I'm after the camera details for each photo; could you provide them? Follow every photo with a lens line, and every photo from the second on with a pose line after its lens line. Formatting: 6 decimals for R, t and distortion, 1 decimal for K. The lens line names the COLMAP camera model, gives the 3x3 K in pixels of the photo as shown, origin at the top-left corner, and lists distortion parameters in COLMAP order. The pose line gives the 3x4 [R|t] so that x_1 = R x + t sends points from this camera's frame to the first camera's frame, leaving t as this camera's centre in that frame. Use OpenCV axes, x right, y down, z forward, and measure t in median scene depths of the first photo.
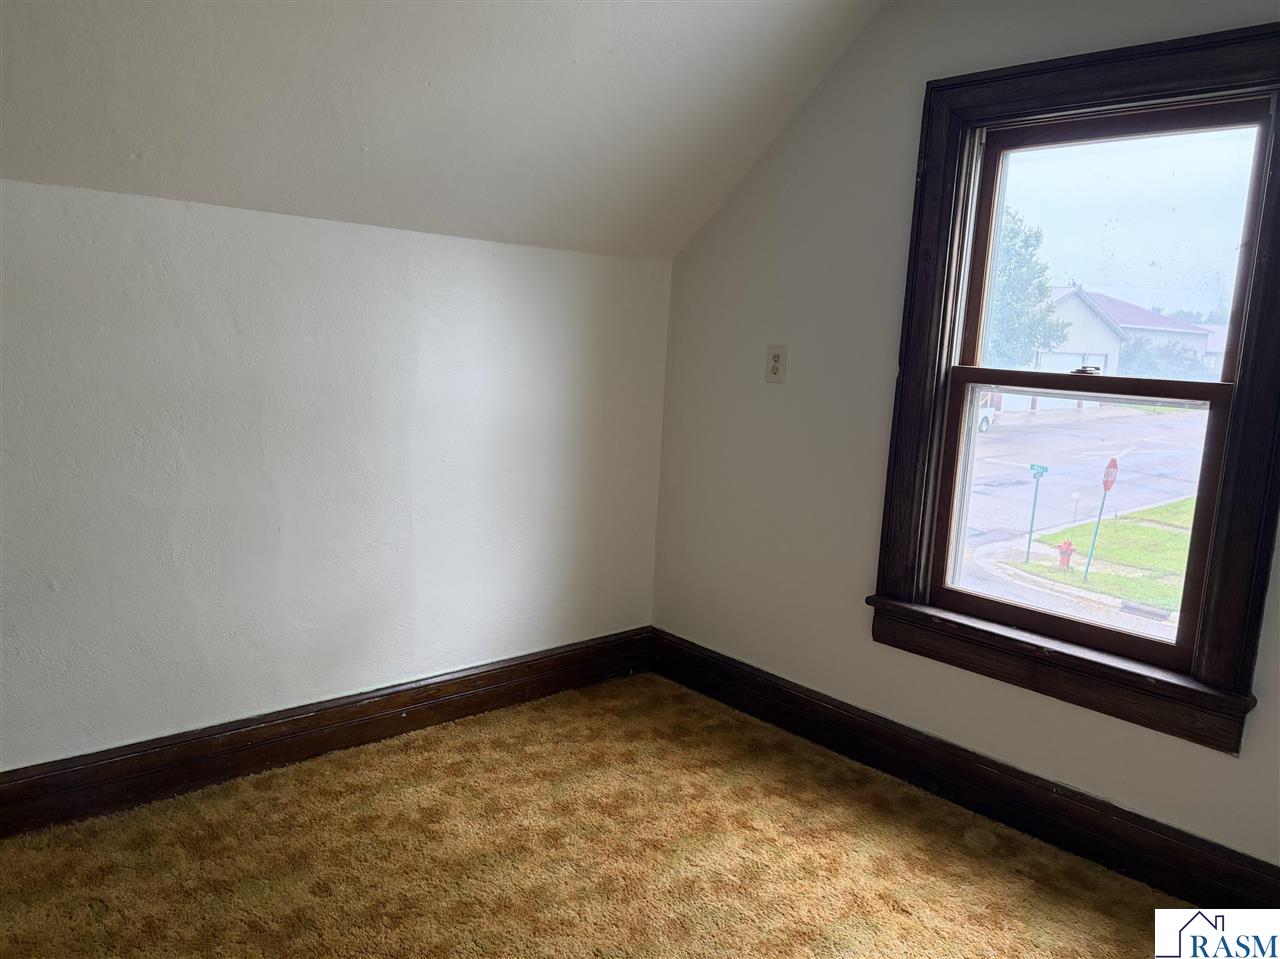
lens RADIAL K [[968.8, 0, 628.4], [0, 968.8, 490.2], [0, 0, 1]] dist [0.053091, -0.041724]
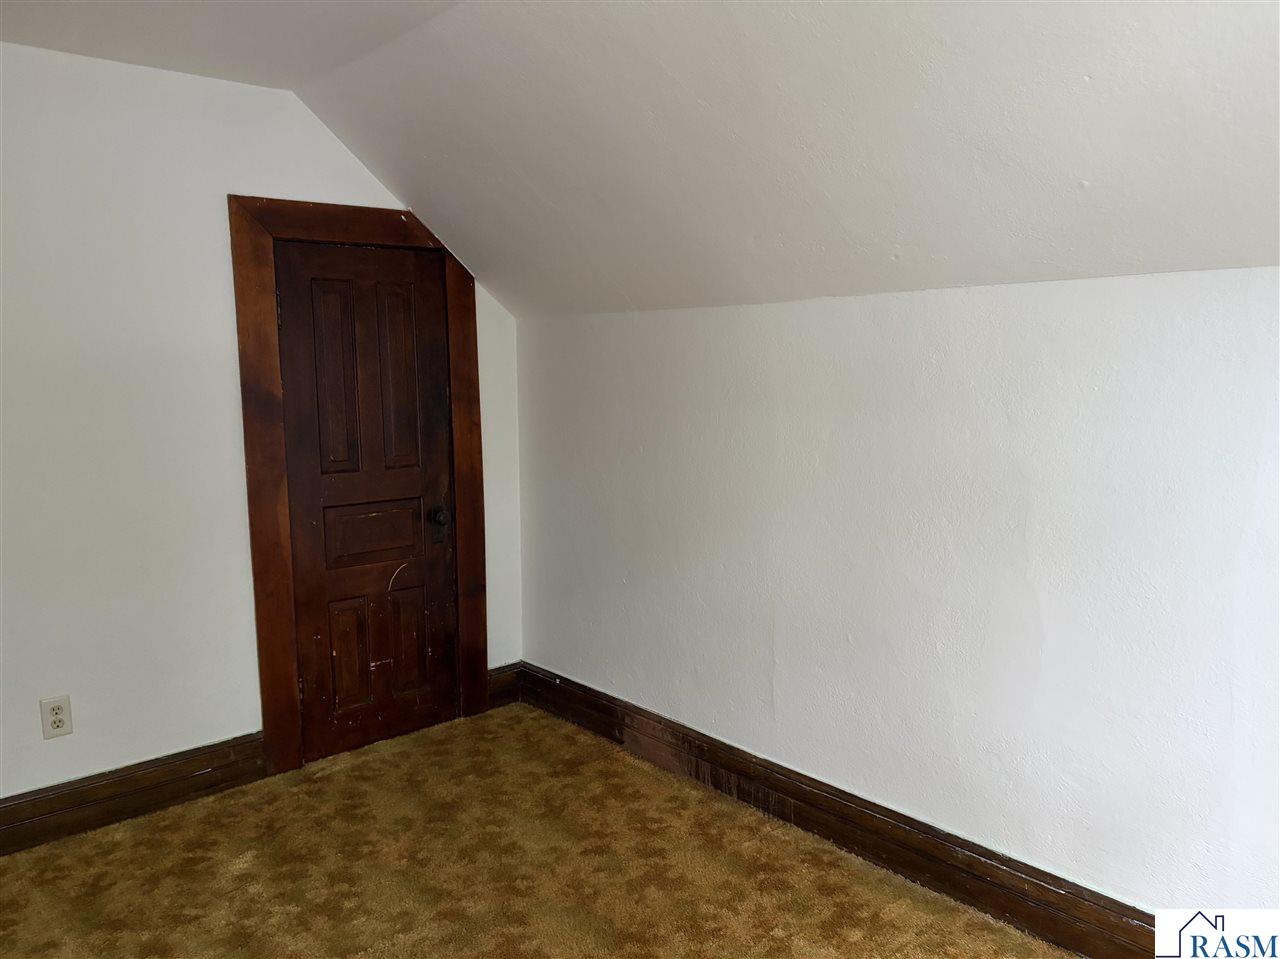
lens RADIAL K [[968.8, 0, 640.2], [0, 968.8, 490.9], [0, 0, 1]] dist [0.053091, -0.041724]
pose [[-0.010298, 0.085573, -0.996279, 0.515675], [-0.144843, 0.985696, 0.086162, -0.129890], [0.989401, 0.145191, 0.002244, 0.691475]]
